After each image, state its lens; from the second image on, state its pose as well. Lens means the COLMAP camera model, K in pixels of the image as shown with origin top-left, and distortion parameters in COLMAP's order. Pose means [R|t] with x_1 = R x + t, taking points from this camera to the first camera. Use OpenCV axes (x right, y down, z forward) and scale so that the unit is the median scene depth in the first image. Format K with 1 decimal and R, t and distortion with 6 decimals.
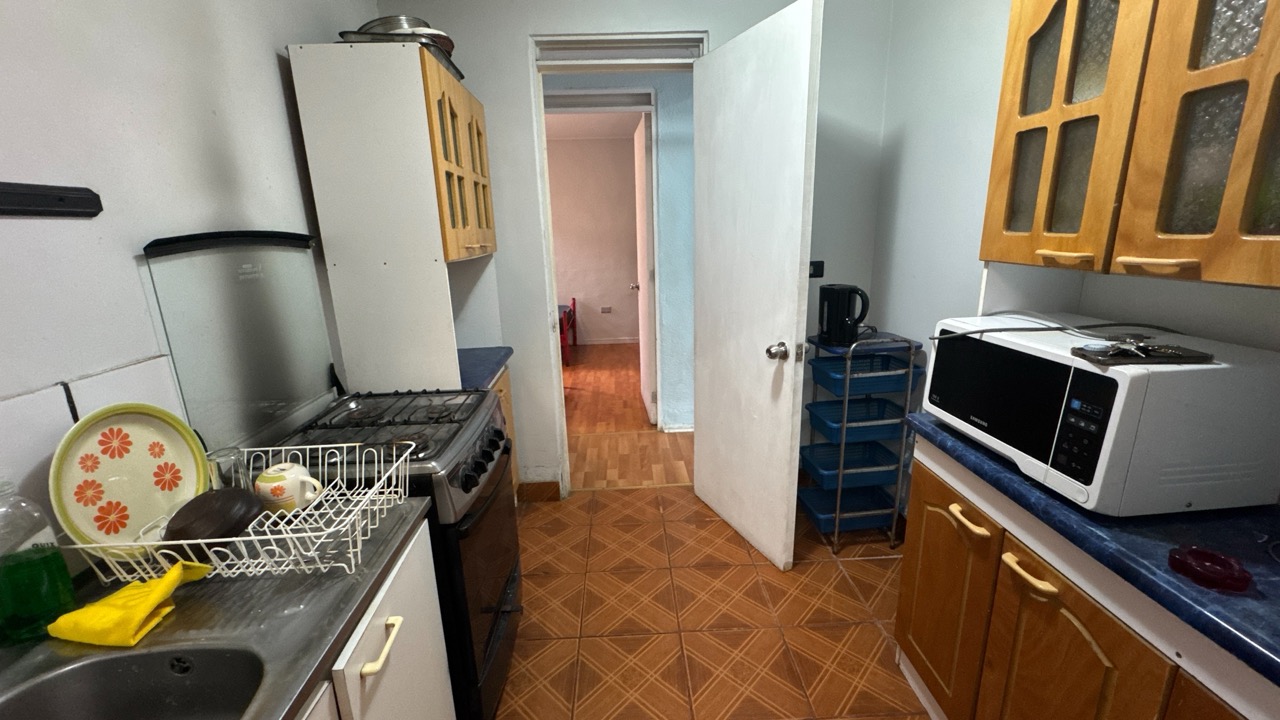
lens RADIAL K [[514.4, 0, 642.2], [0, 514.4, 358.6], [0, 0, 1]] dist [-0.000876, 0.000985]
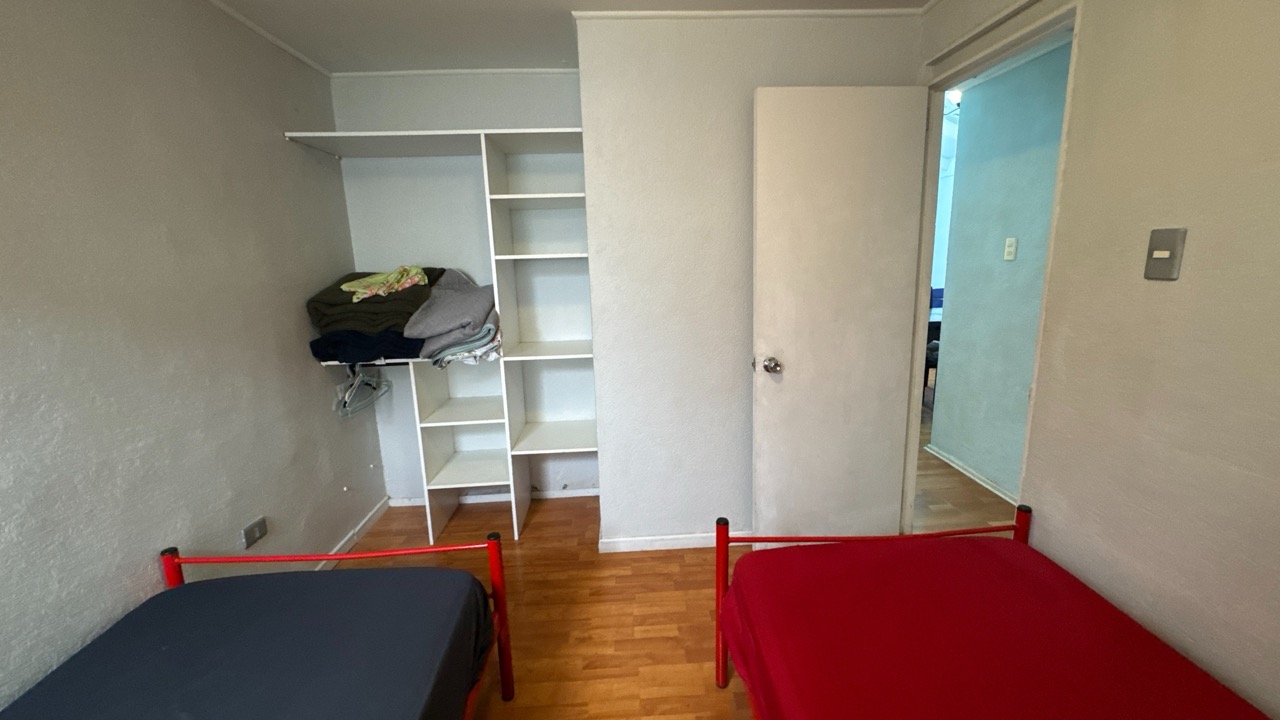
lens RADIAL K [[514.4, 0, 638.4], [0, 514.4, 357.1], [0, 0, 1]] dist [-0.000876, 0.000985]
pose [[0.007453, -0.160697, 0.986976, -0.463845], [0.274860, 0.949315, 0.152489, -0.228335], [-0.961455, 0.270143, 0.051244, 0.924024]]
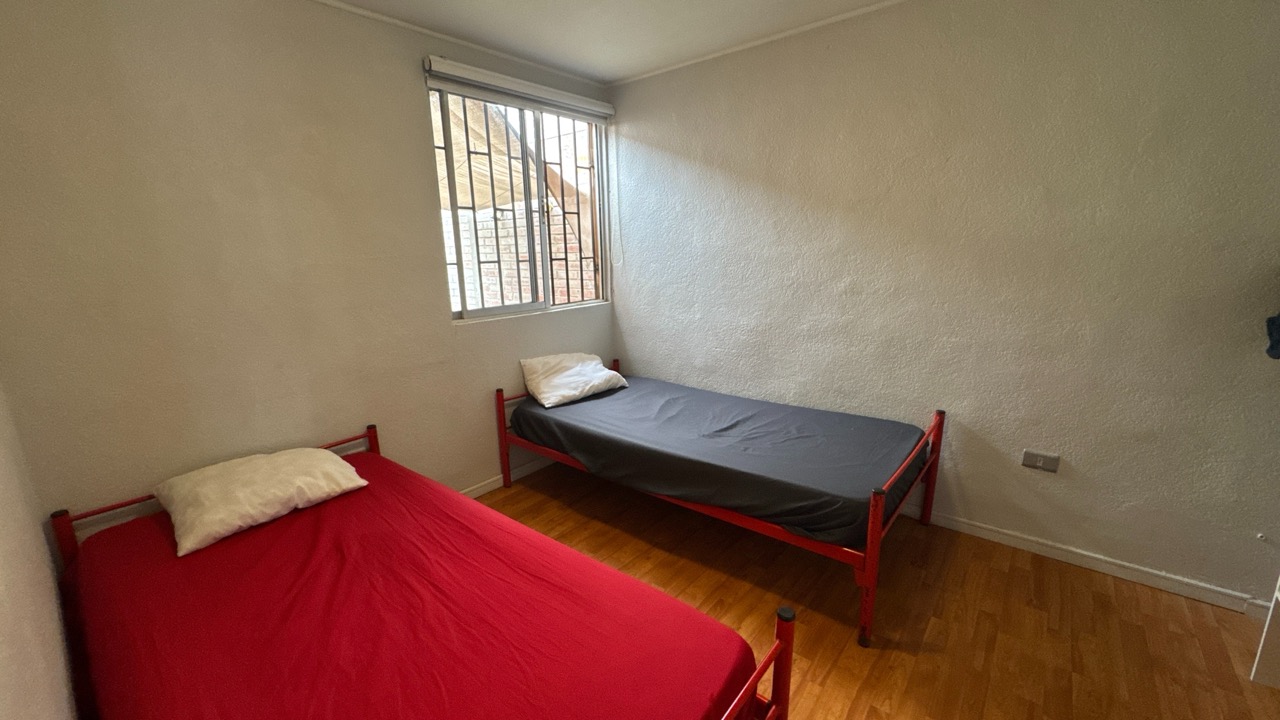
lens RADIAL K [[514.4, 0, 632.5], [0, 514.4, 364.4], [0, 0, 1]] dist [-0.000876, 0.000985]
pose [[0.737446, 0.162254, -0.655627, -0.071379], [-0.163129, 0.984765, 0.060221, -0.171144], [0.655409, 0.062542, 0.752680, 0.695247]]
